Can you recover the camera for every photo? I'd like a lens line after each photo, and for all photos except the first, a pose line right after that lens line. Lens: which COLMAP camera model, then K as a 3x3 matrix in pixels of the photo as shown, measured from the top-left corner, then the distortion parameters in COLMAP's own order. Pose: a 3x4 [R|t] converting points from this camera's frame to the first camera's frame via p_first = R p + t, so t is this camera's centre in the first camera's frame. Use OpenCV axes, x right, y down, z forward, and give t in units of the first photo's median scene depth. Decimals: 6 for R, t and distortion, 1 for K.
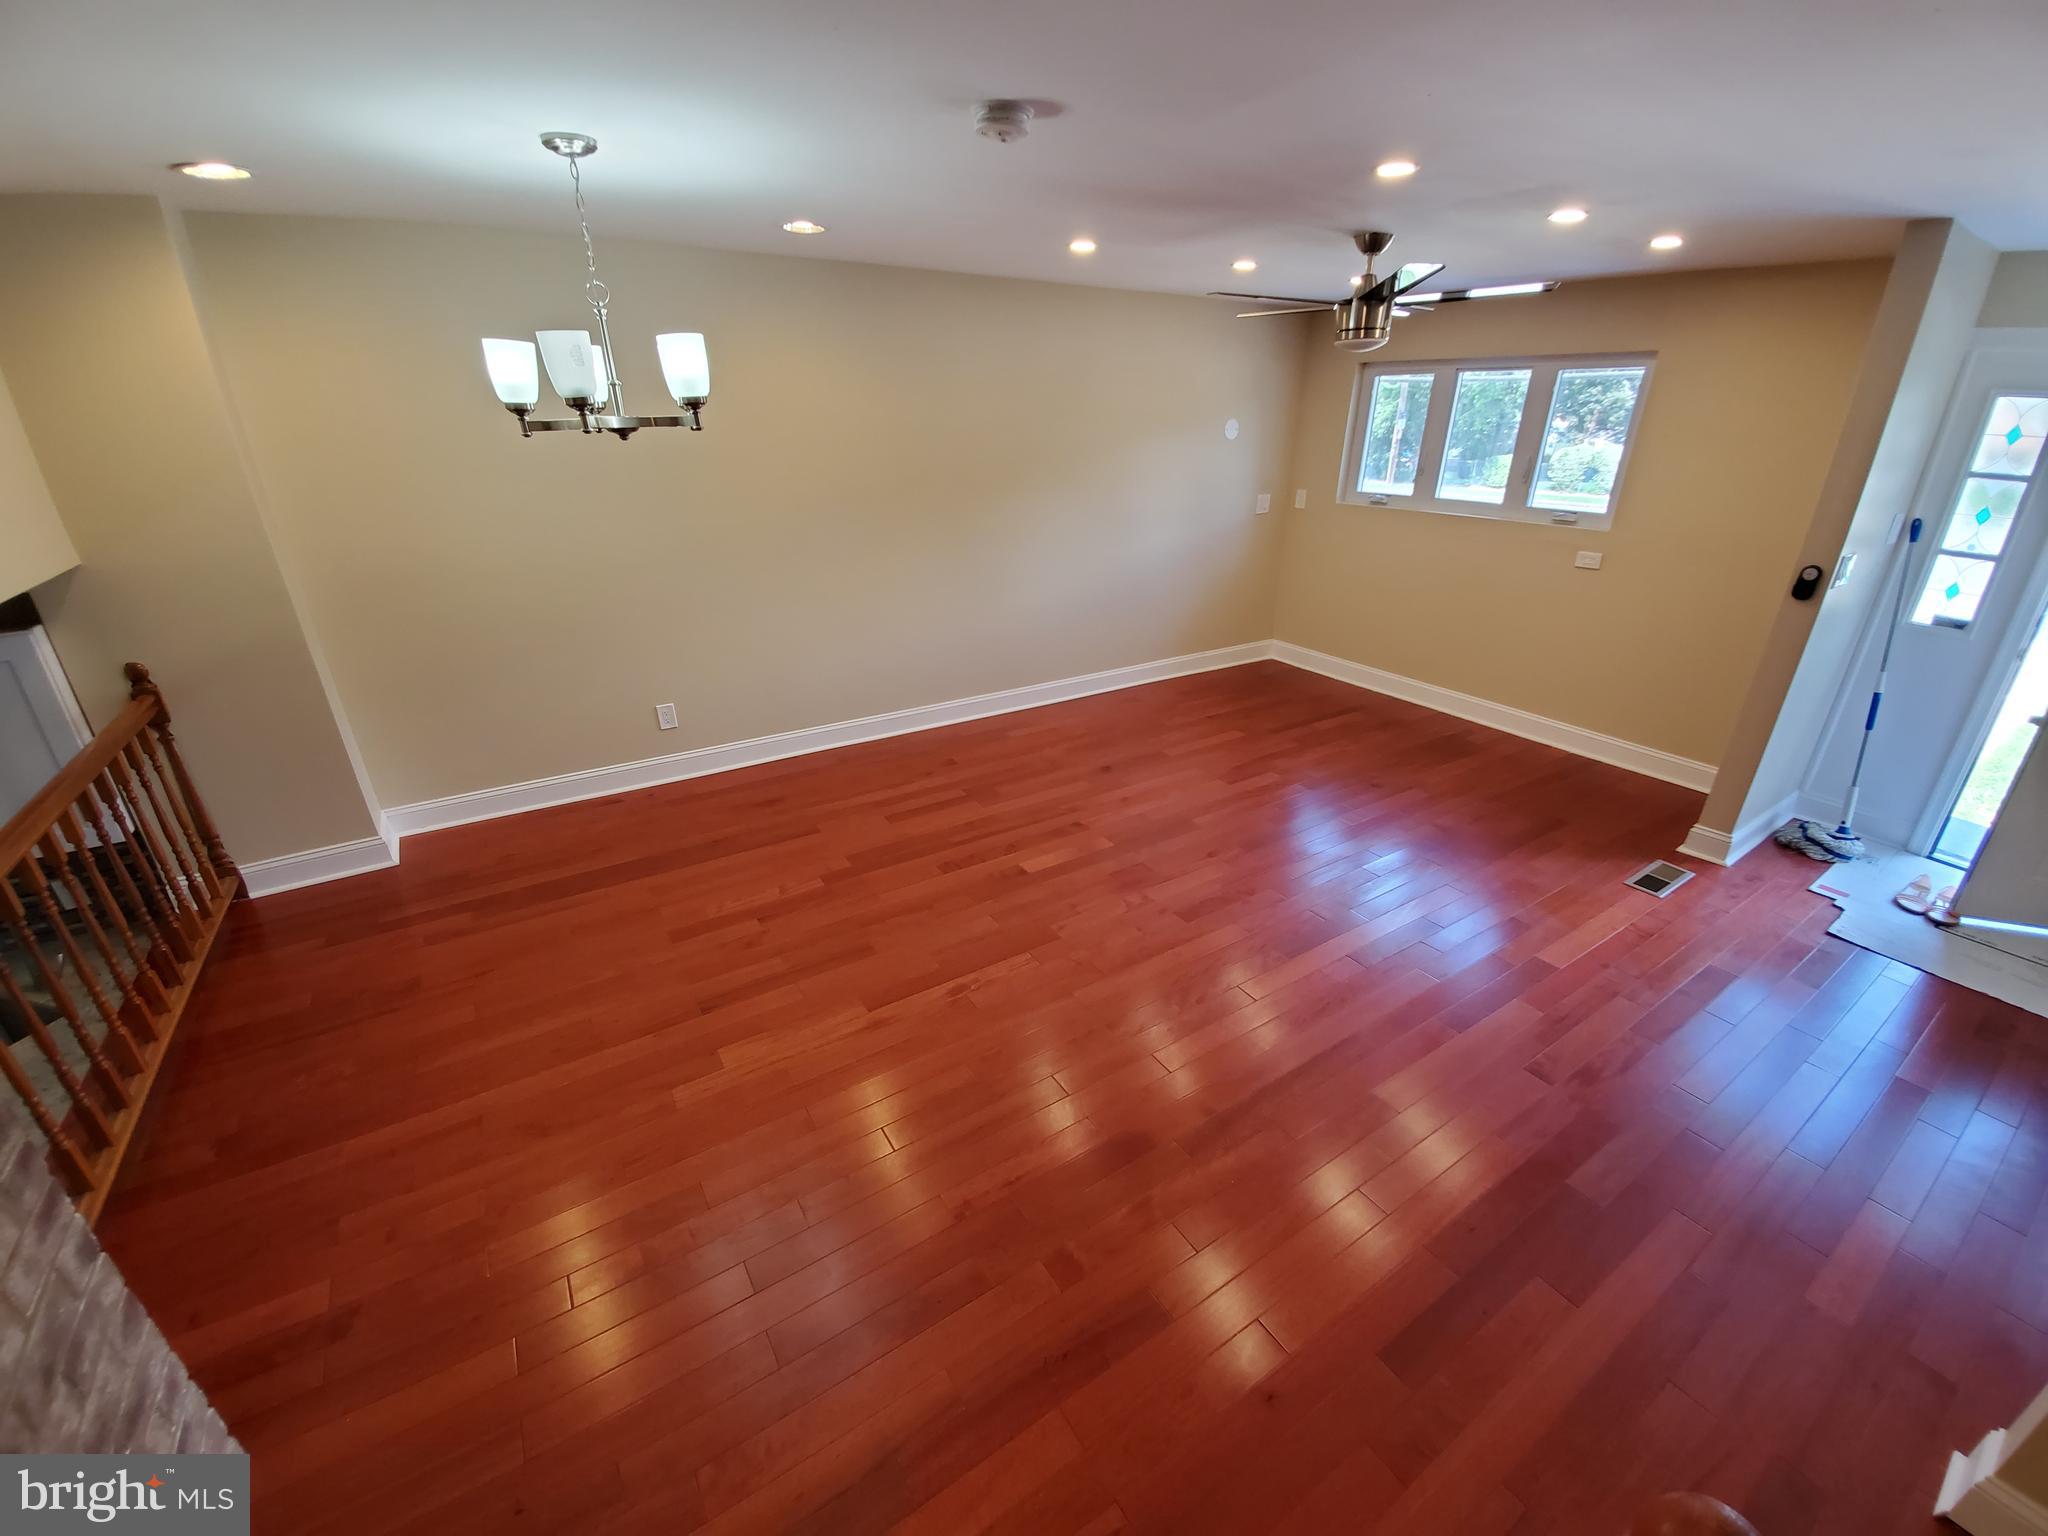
lens RADIAL K [[817.1, 0, 1024.0], [0, 817.1, 768.0], [0, 0, 1]] dist [0.000507, -0.013280]
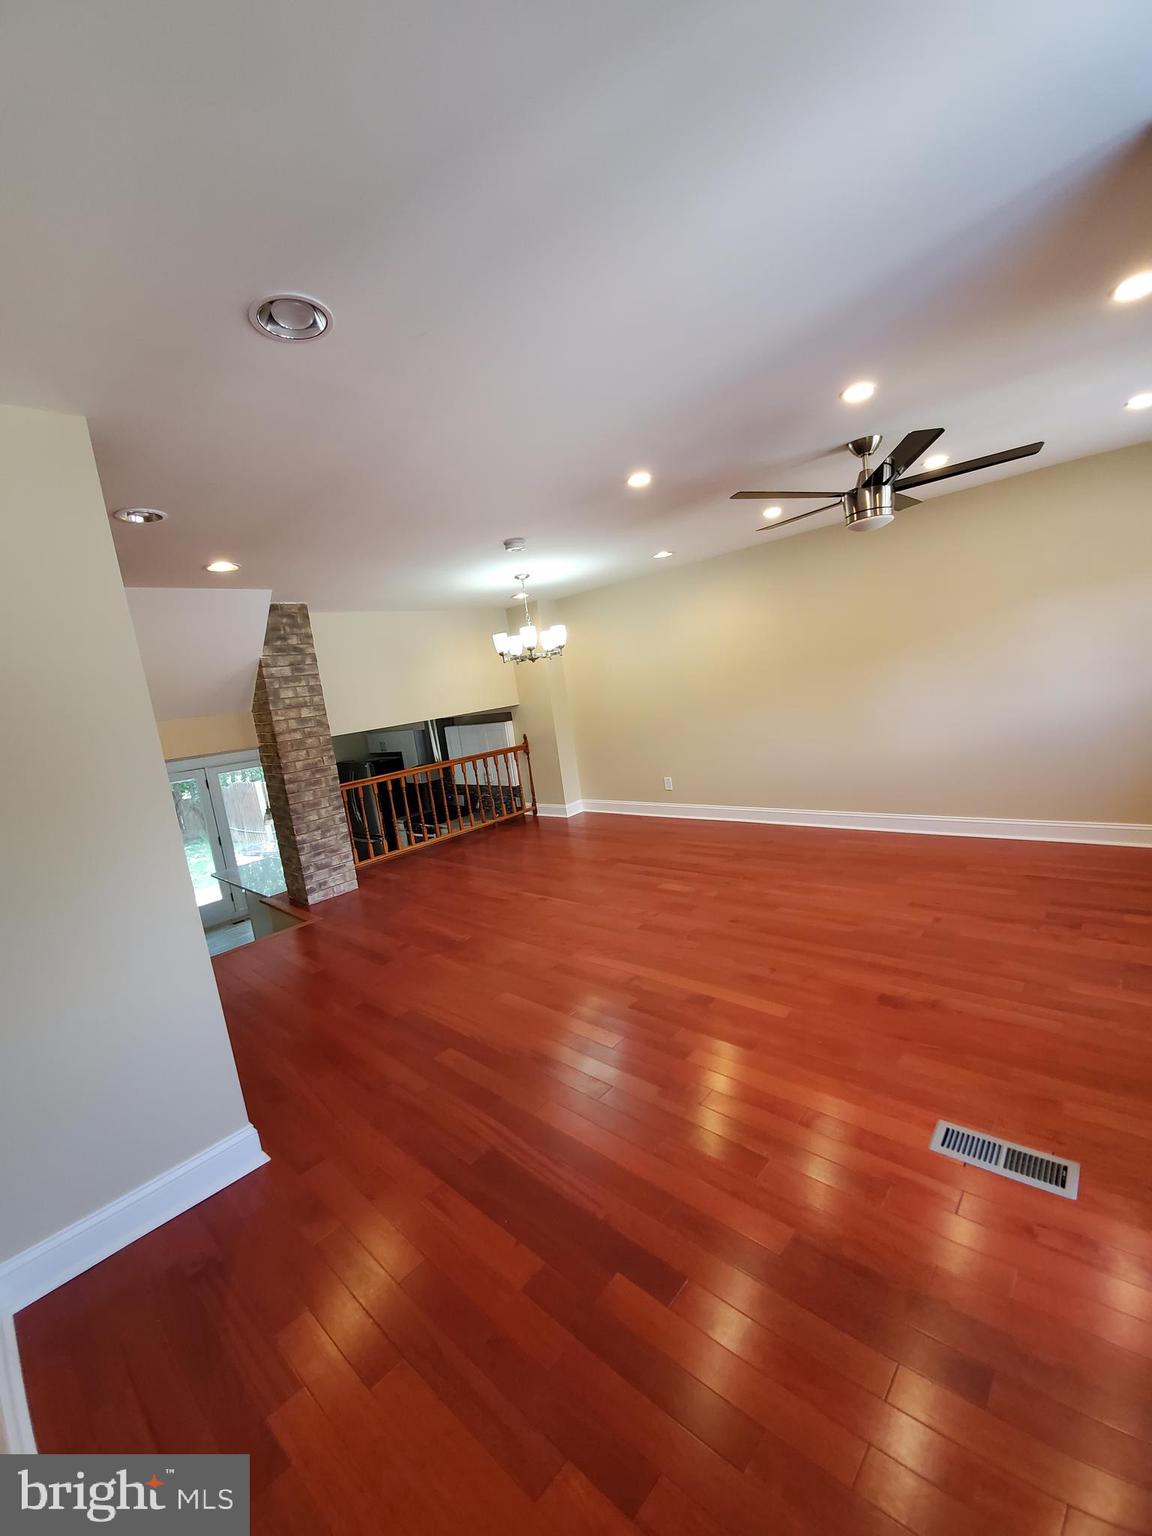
lens RADIAL K [[612.8, 0, 576.0], [0, 612.8, 768.0], [0, 0, 1]] dist [0.000507, -0.013280]
pose [[0.244132, 0.093413, -0.965233, 1.120638], [-0.262800, 0.964476, 0.026871, -0.094862], [0.933454, 0.247103, 0.260008, 0.443561]]
